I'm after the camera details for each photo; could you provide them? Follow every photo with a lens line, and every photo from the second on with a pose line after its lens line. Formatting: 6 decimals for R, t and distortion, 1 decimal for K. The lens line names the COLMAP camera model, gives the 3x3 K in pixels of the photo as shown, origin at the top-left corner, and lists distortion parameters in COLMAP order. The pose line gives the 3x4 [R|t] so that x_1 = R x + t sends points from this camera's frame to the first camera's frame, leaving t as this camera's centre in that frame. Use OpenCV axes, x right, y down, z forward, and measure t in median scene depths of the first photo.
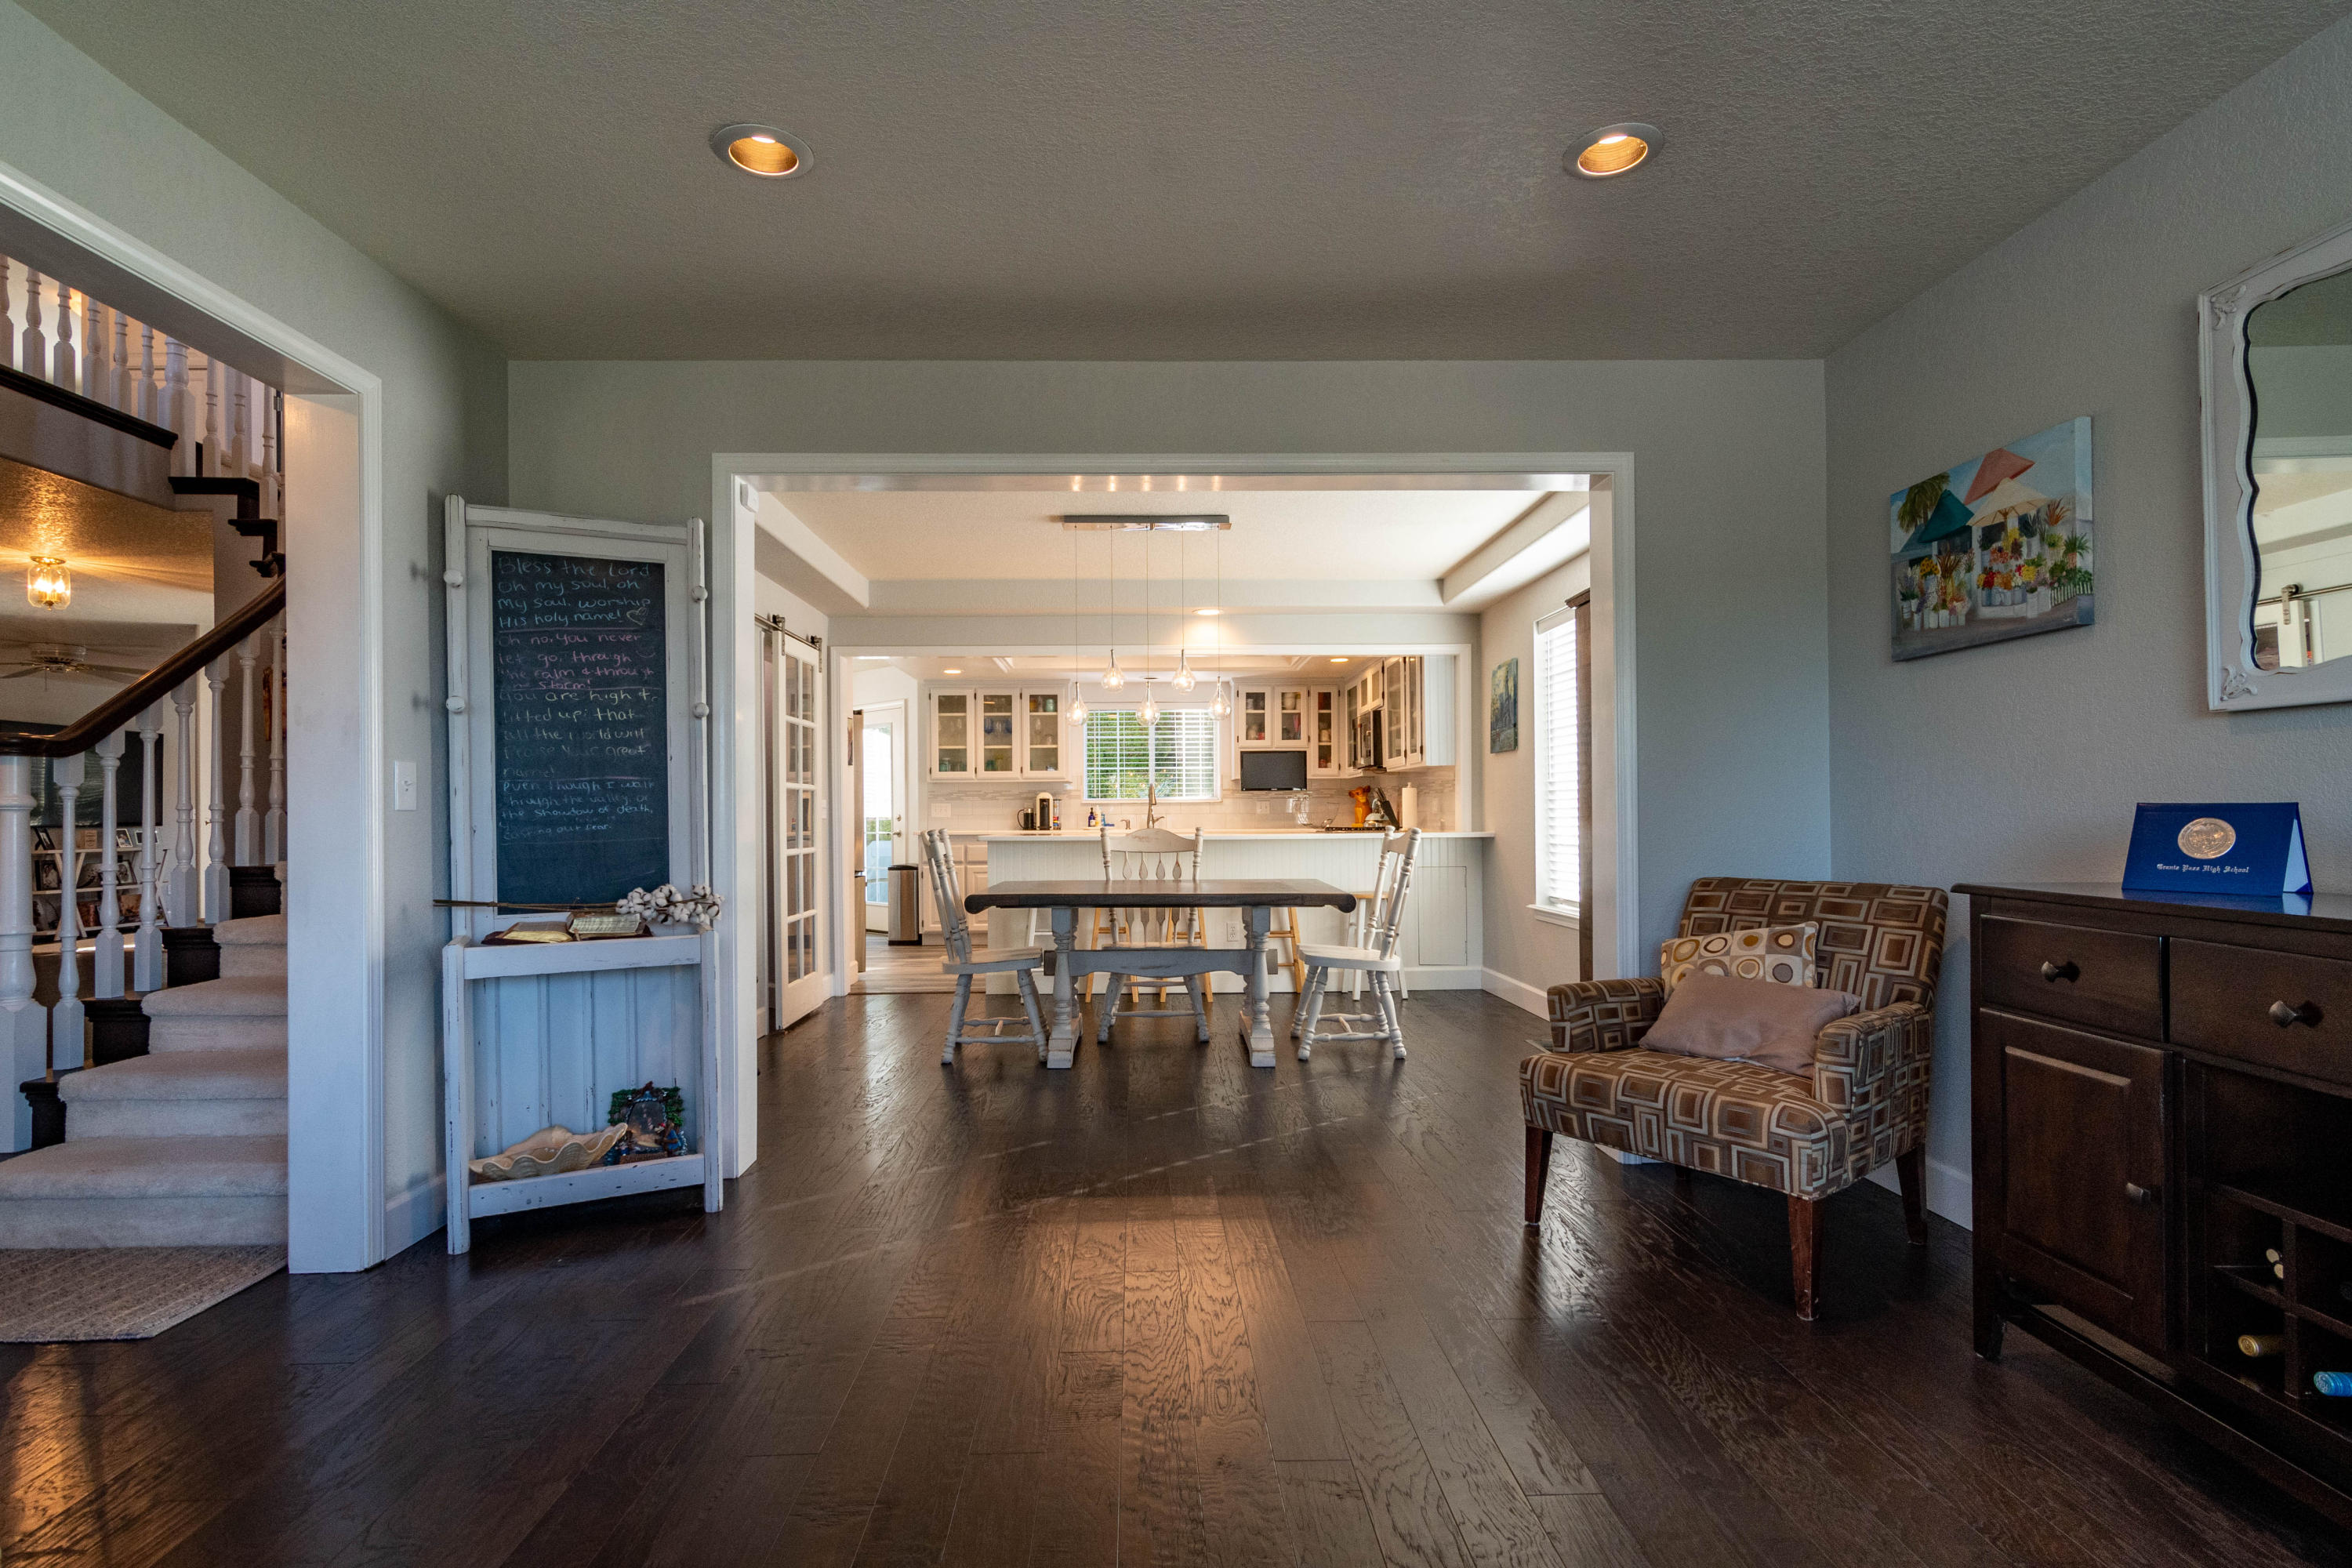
lens RADIAL K [[1123.5, 0, 1173.2], [0, 1123.5, 806.5], [0, 0, 1]] dist [0.003382, 0.001248]
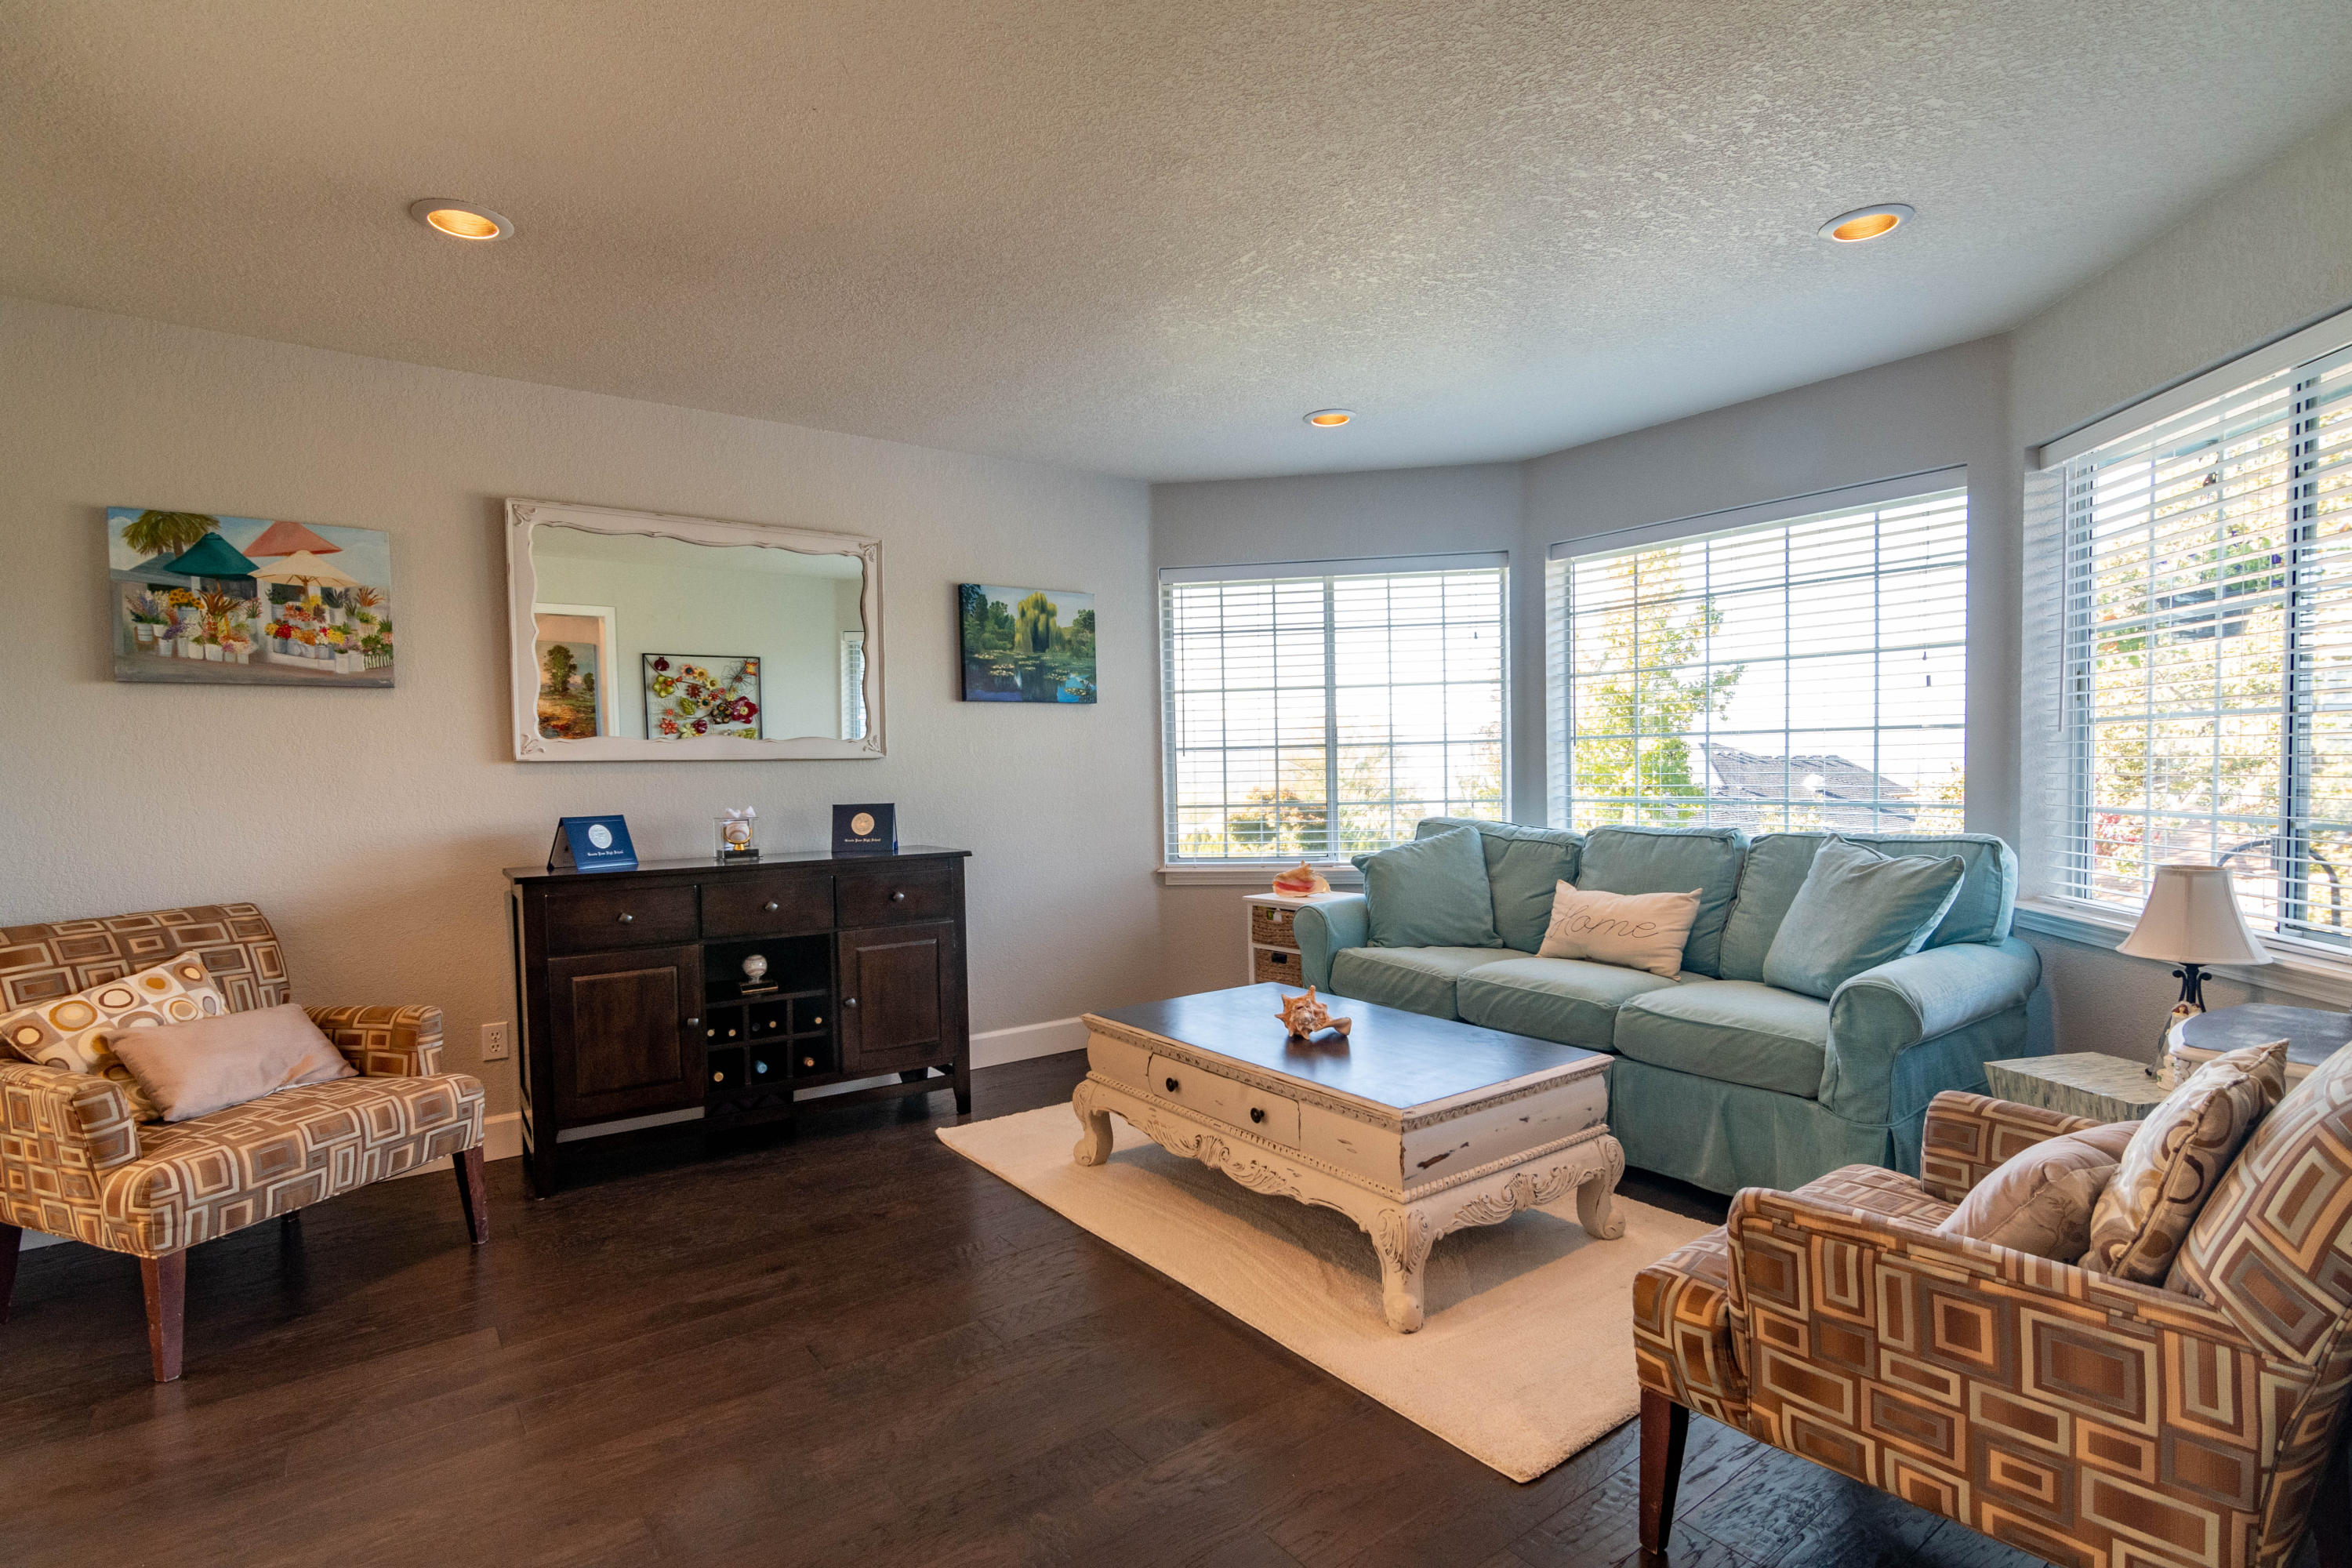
lens RADIAL K [[1123.5, 0, 1181.0], [0, 1123.5, 795.5], [0, 0, 1]] dist [0.003382, 0.001248]
pose [[-0.587798, 0.001515, 0.809006, -0.748433], [0.023729, 0.999600, 0.015368, -0.028953], [-0.808660, 0.028230, -0.587599, 0.938567]]
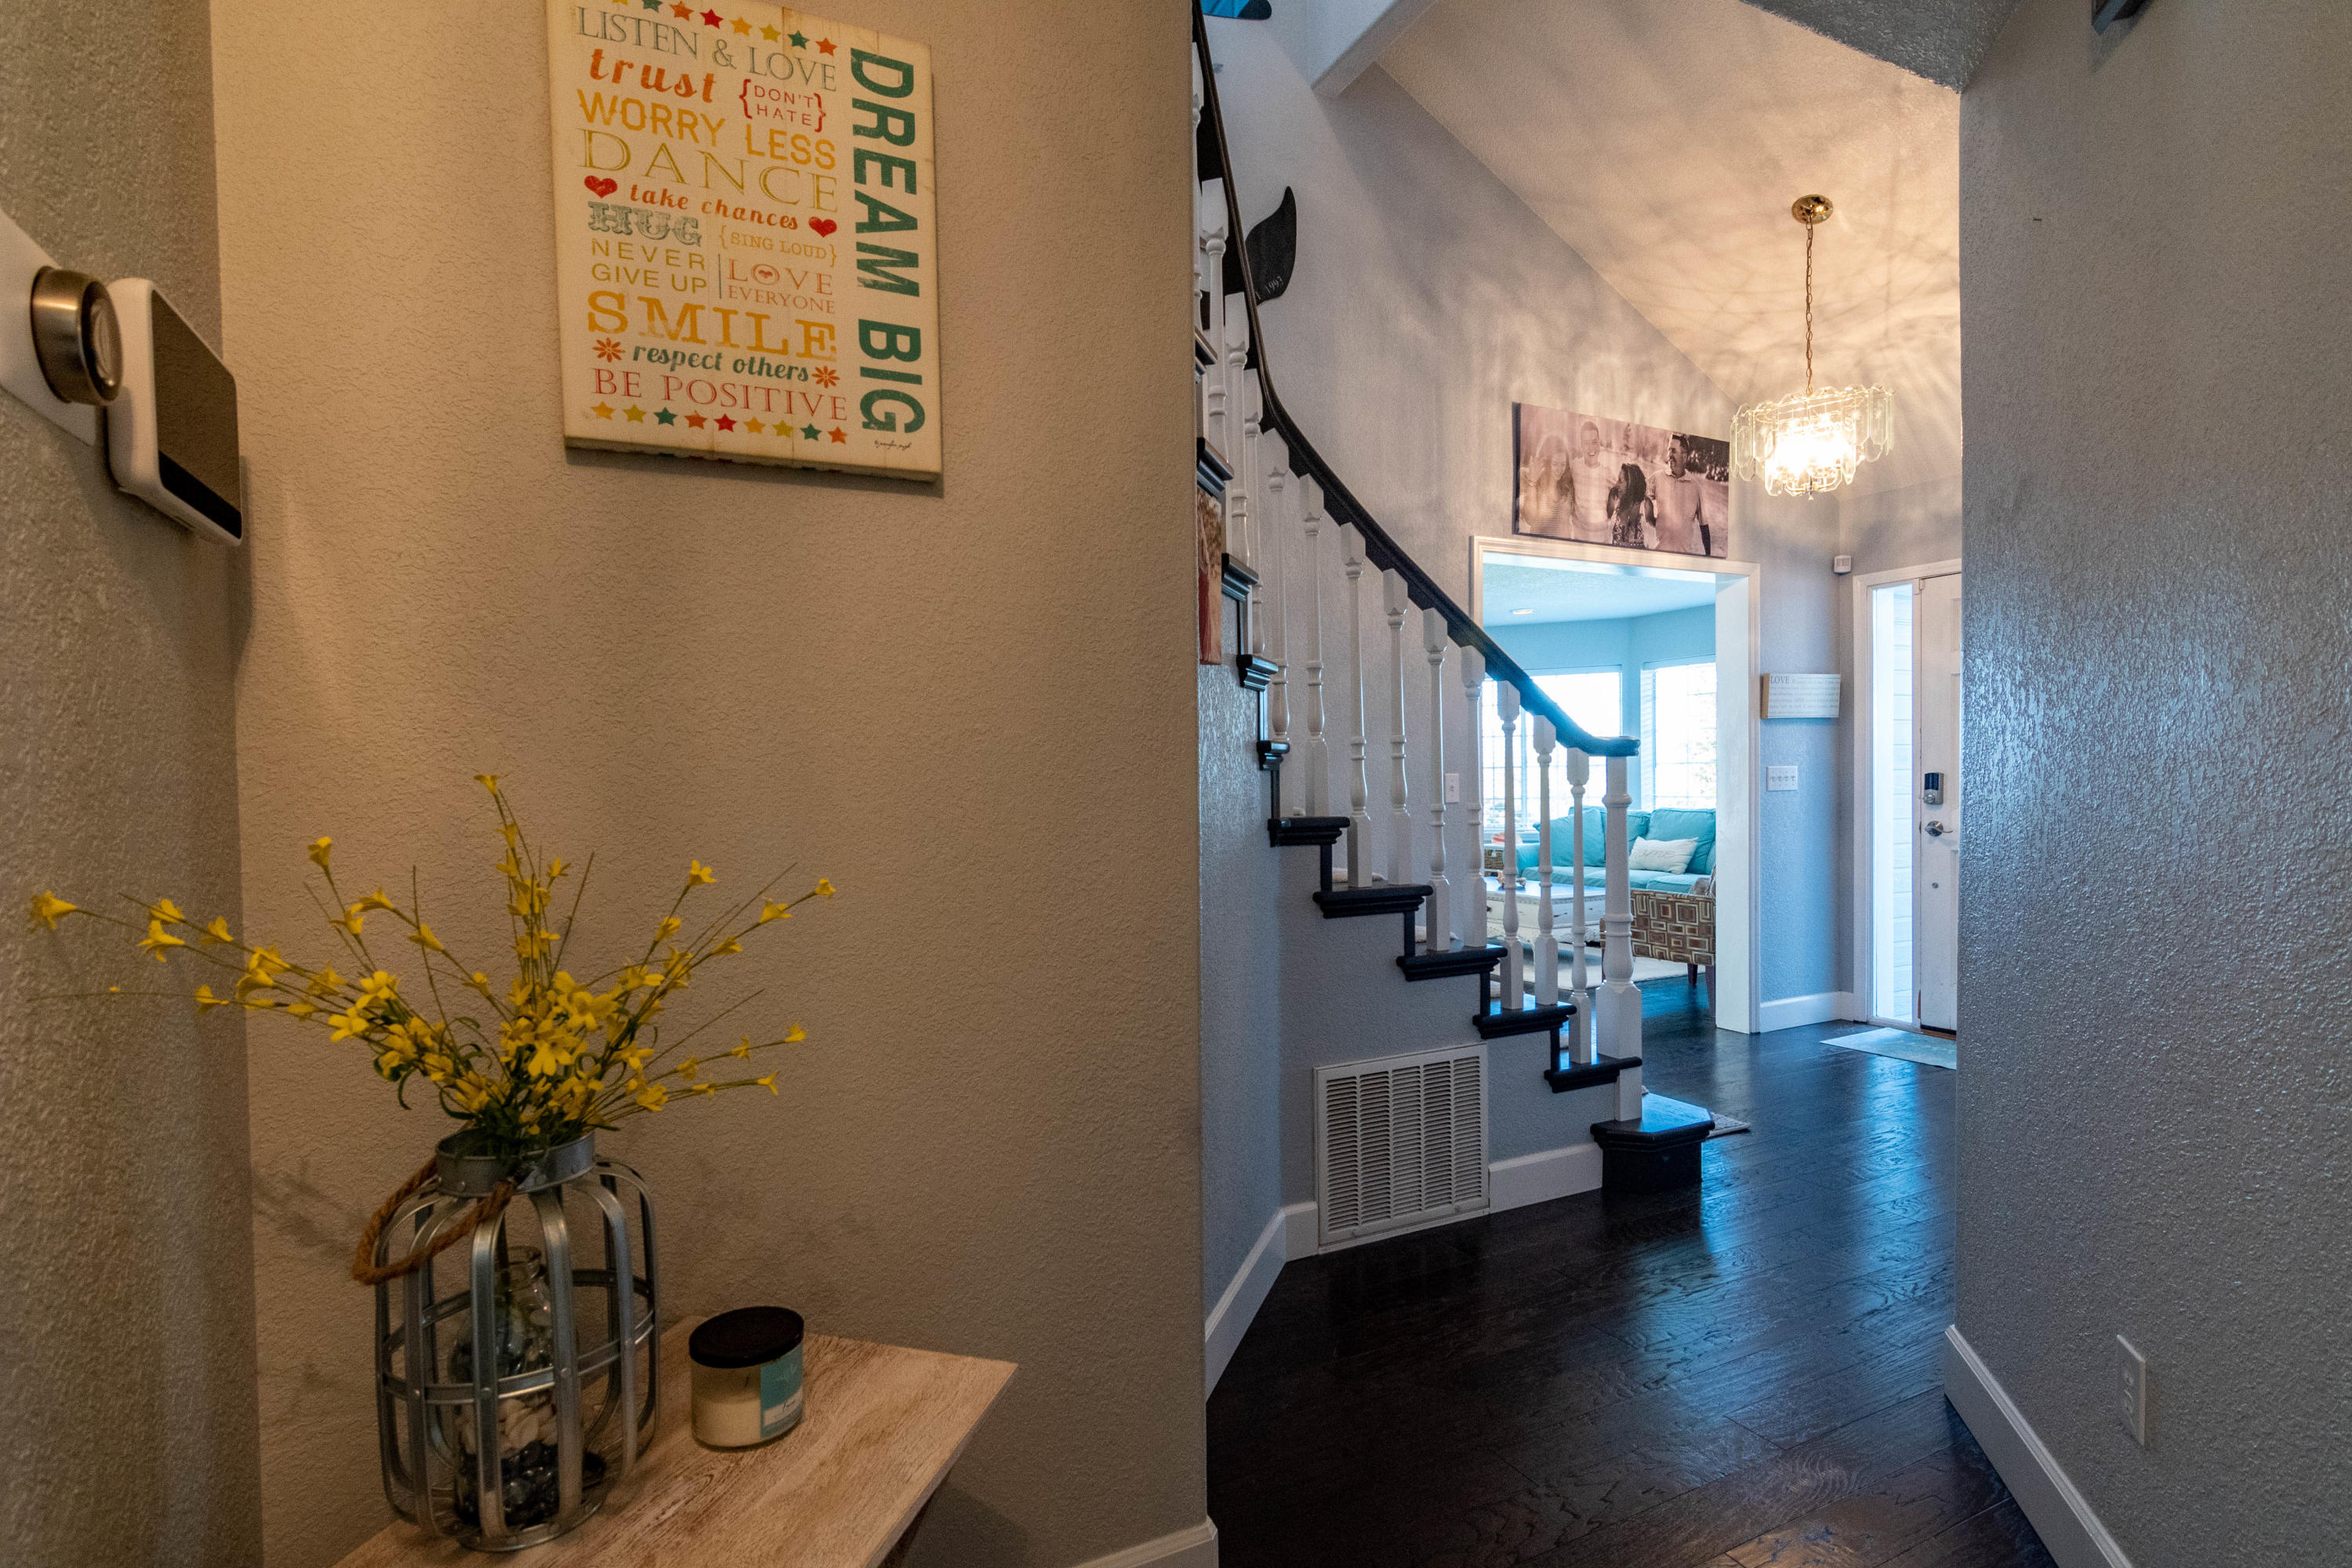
lens RADIAL K [[1123.5, 0, 1169.9], [0, 1123.5, 783.1], [0, 0, 1]] dist [0.003382, 0.001248]
pose [[-0.429104, 0.014534, 0.903138, -2.056324], [0.014229, 0.999855, -0.009330, -0.011988], [-0.903143, 0.008847, -0.429248, 2.117734]]
